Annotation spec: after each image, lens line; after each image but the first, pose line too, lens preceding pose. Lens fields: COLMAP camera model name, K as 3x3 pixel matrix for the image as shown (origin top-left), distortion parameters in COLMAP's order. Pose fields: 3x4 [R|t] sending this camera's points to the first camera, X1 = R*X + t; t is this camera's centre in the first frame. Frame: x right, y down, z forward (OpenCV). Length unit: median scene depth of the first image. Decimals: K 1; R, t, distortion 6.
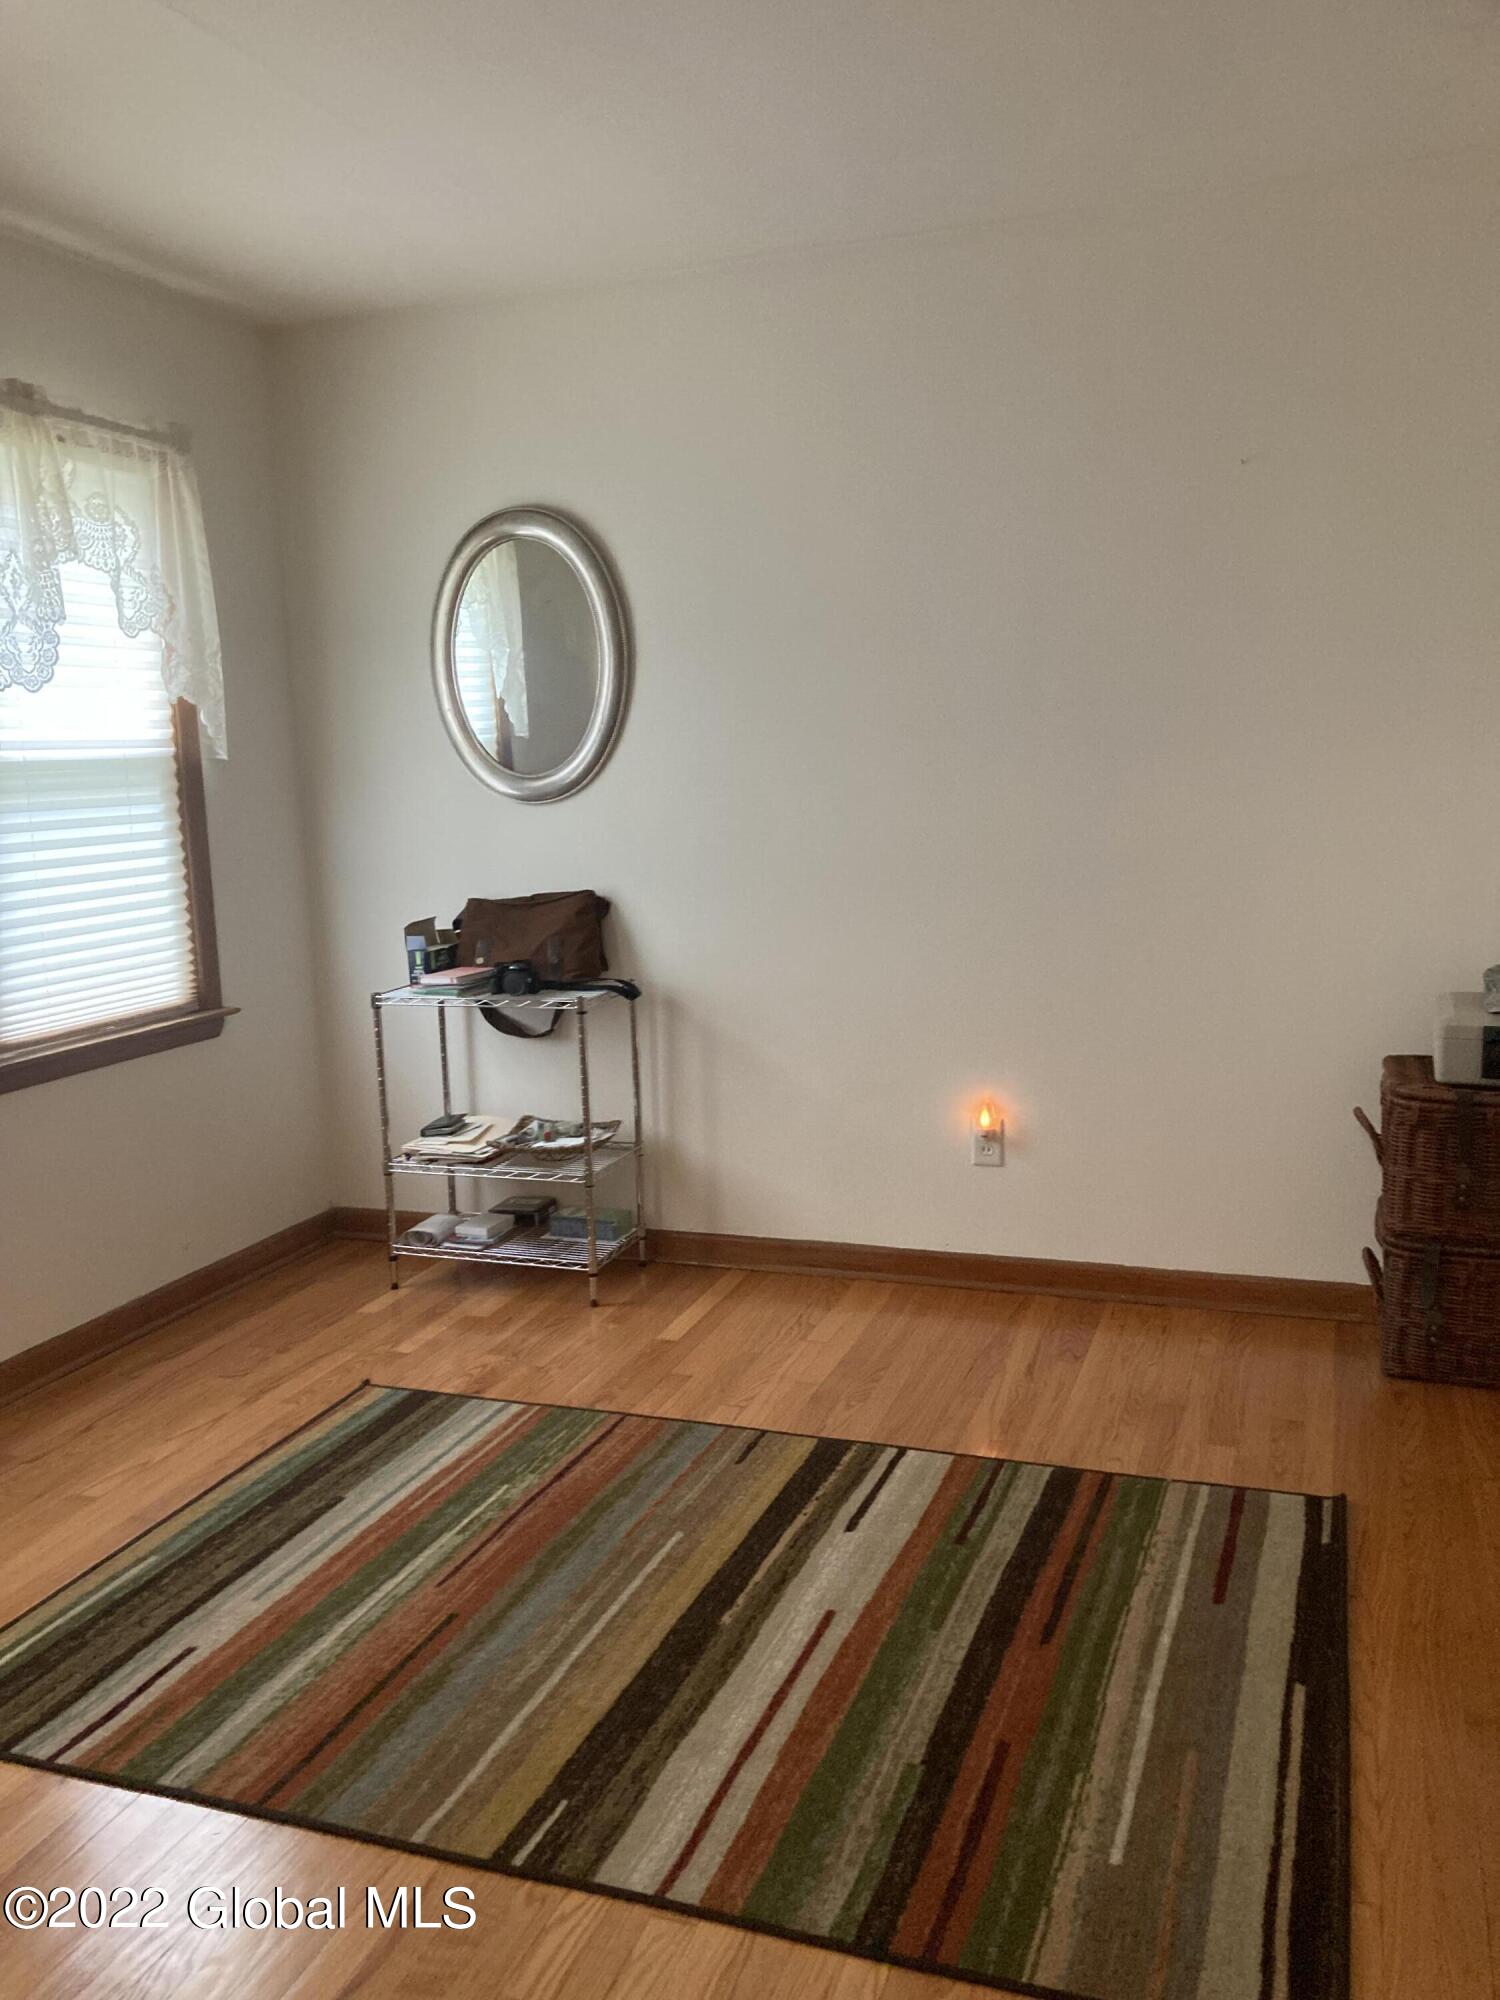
lens RADIAL K [[1635.5, 0, 748.0], [0, 1635.5, 1009.4], [0, 0, 1]] dist [0.024913, -0.000932]
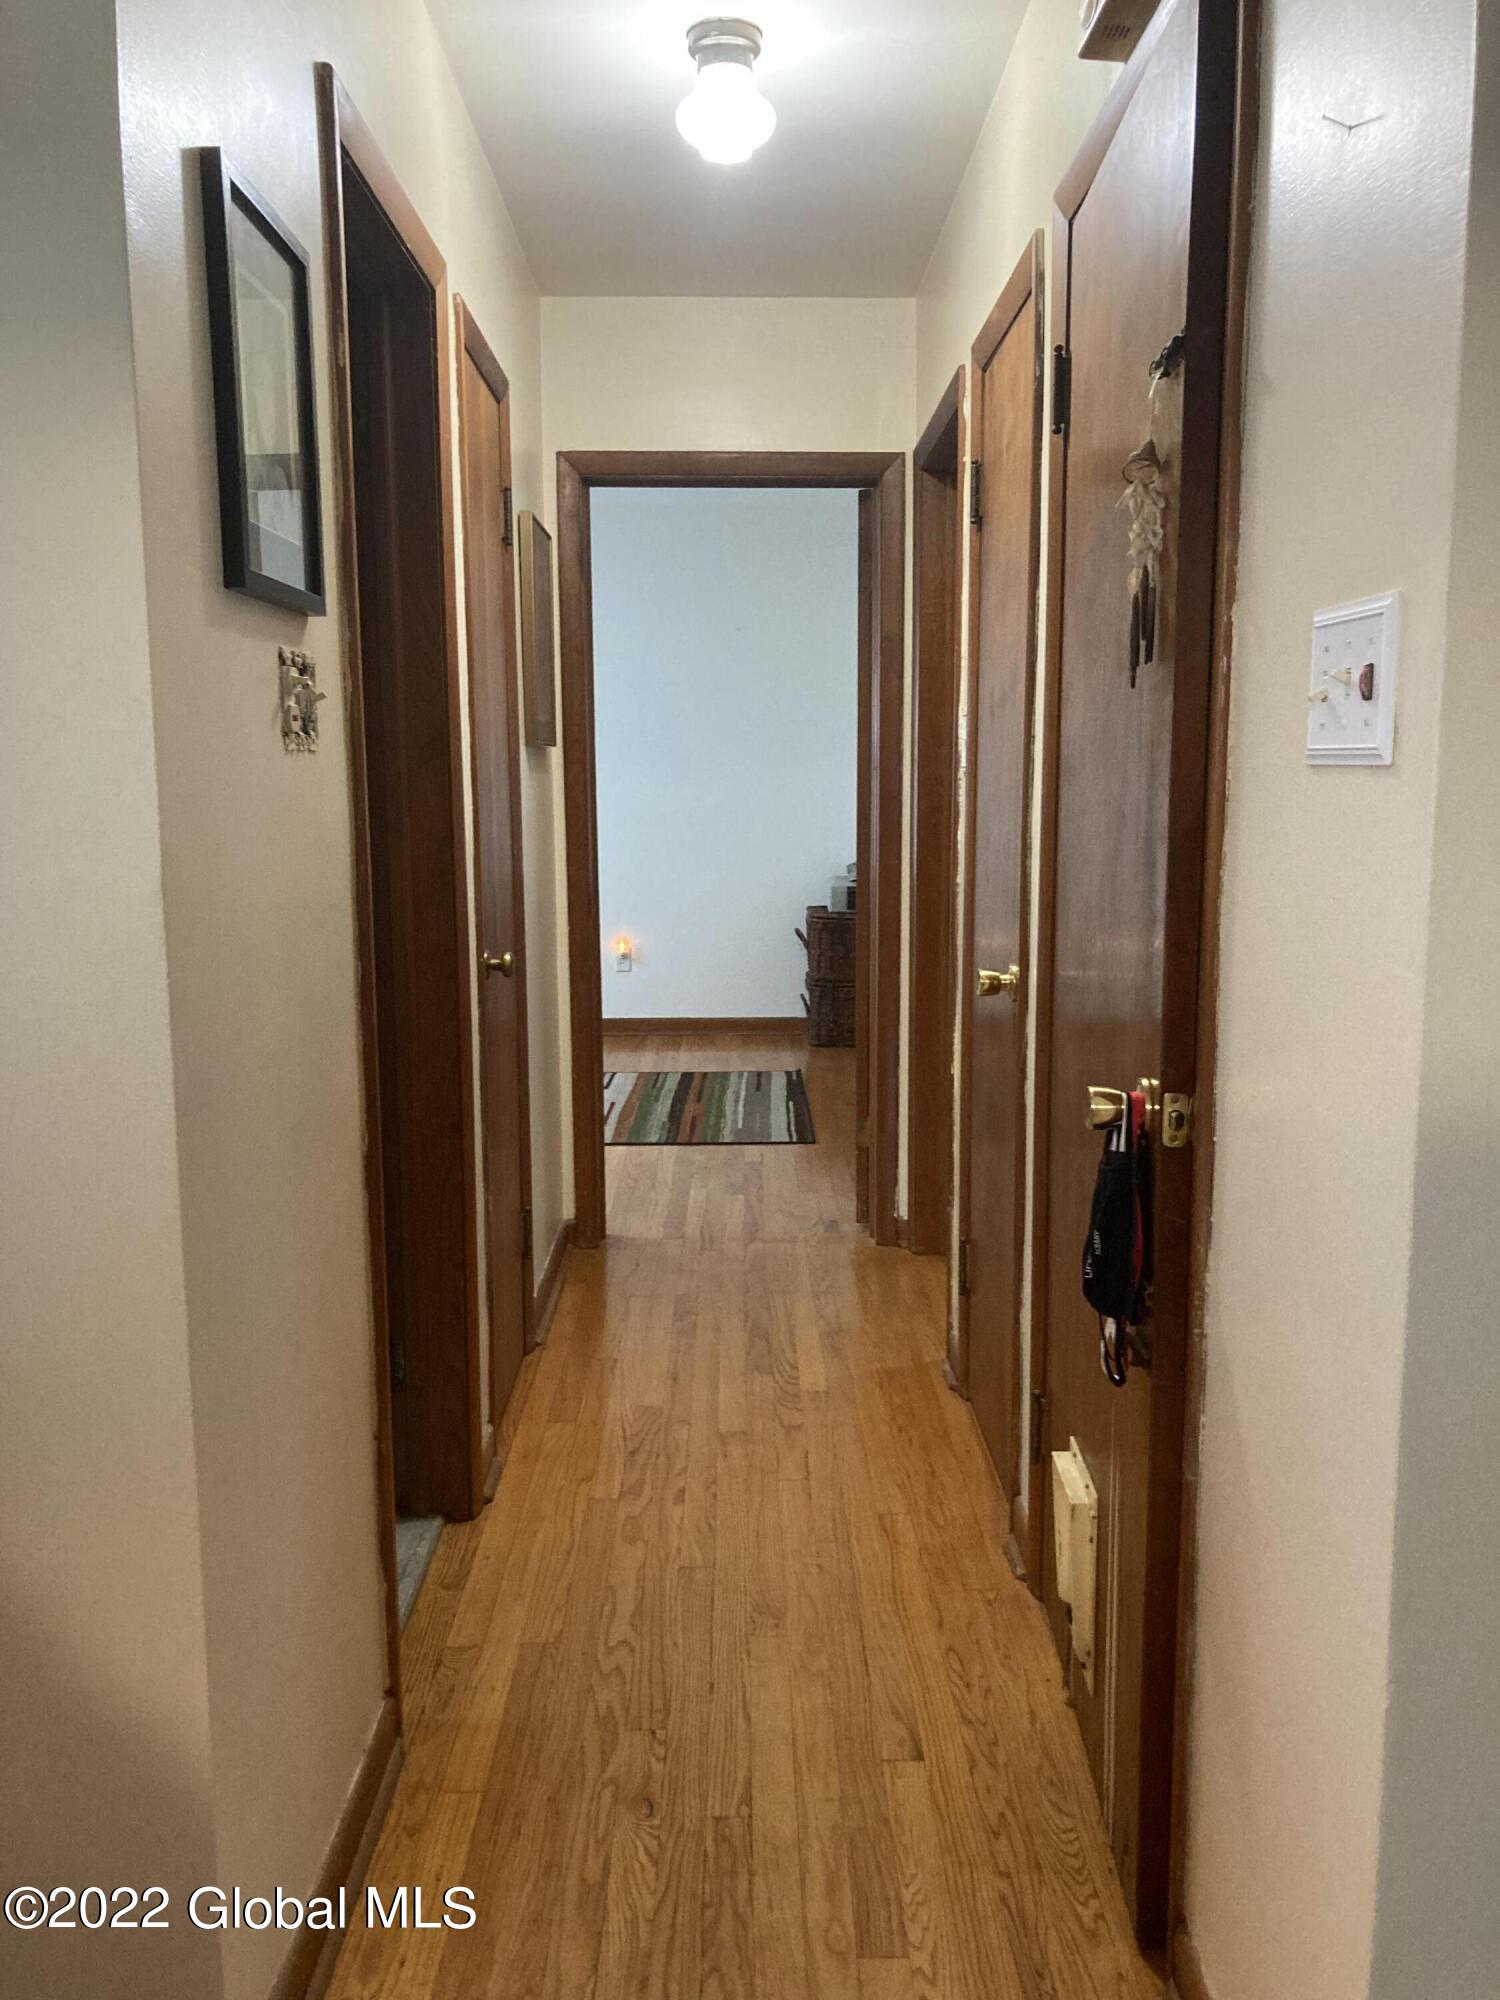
lens RADIAL K [[1635.5, 0, 753.6], [0, 1635.5, 999.8], [0, 0, 1]] dist [0.024913, -0.000932]
pose [[0.938516, -0.029829, 0.343944, -0.485510], [0.035531, 0.999316, -0.010288, 0.195279], [-0.343402, 0.021876, 0.938934, -1.144576]]
